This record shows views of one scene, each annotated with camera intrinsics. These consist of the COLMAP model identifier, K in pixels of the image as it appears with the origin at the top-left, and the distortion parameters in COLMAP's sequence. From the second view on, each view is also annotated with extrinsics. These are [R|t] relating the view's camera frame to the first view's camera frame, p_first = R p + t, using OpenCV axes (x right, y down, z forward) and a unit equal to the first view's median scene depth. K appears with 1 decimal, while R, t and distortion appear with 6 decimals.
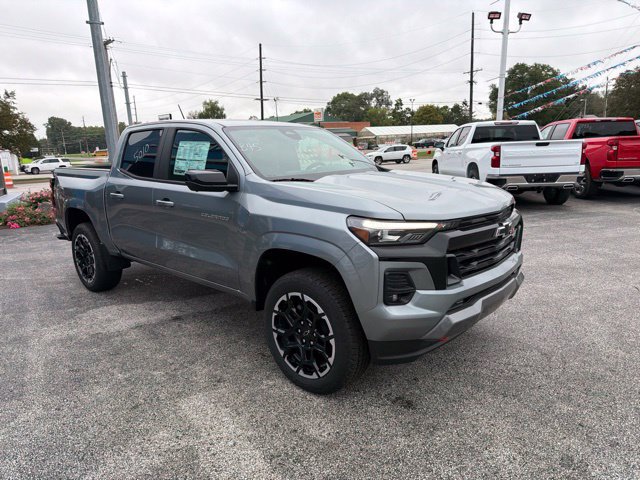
lens RADIAL K [[445.5, 0, 317.2], [0, 445.5, 244.5], [0, 0, 1]] dist [0.050419, -0.067190]
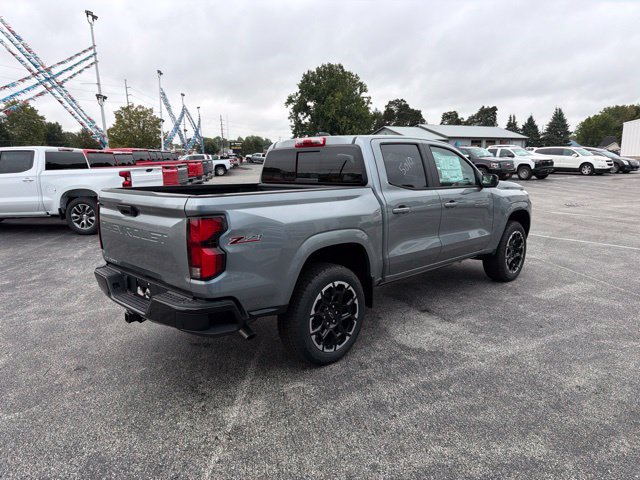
lens RADIAL K [[445.8, 0, 316.9], [0, 445.8, 244.0], [0, 0, 1]] dist [0.046203, -0.060959]
pose [[0.056269, -0.148514, 0.987308, -1.106392], [0.226306, 0.965034, 0.132266, -0.162841], [-0.972430, 0.215992, 0.087911, 0.886235]]
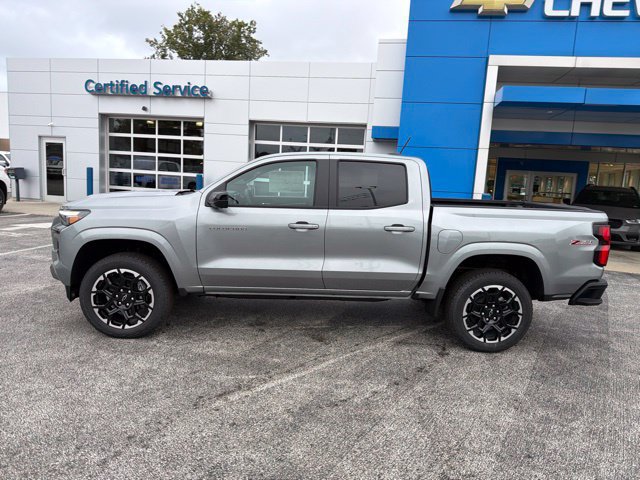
lens RADIAL K [[445.8, 0, 313.2], [0, 445.8, 242.7], [0, 0, 1]] dist [0.046203, -0.060959]
pose [[-0.724620, 0.096450, -0.682366, 0.489744], [-0.177133, 0.930825, 0.319671, -0.340665], [0.665996, 0.352509, -0.657410, 1.449730]]
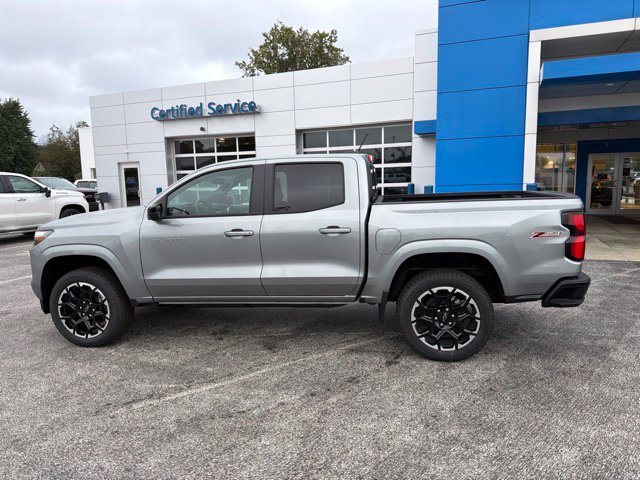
lens RADIAL K [[445.8, 0, 314.0], [0, 445.8, 242.9], [0, 0, 1]] dist [0.046203, -0.060959]
pose [[-0.847266, 0.129783, -0.515069, 0.266070], [-0.059506, 0.940395, 0.334838, -0.366273], [0.527825, 0.314347, -0.789042, 1.596197]]
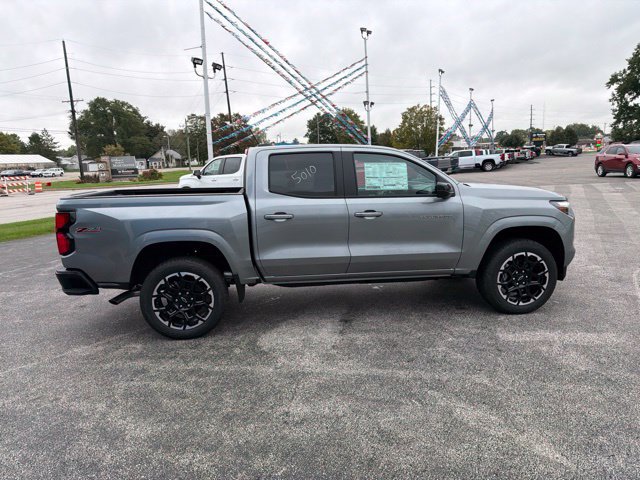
lens RADIAL K [[445.8, 0, 316.2], [0, 445.8, 242.9], [0, 0, 1]] dist [0.046203, -0.060959]
pose [[0.650353, -0.120562, 0.750004, -0.907943], [0.174394, 0.984651, 0.007058, -0.035737], [-0.739343, 0.126205, 0.661395, 0.239616]]
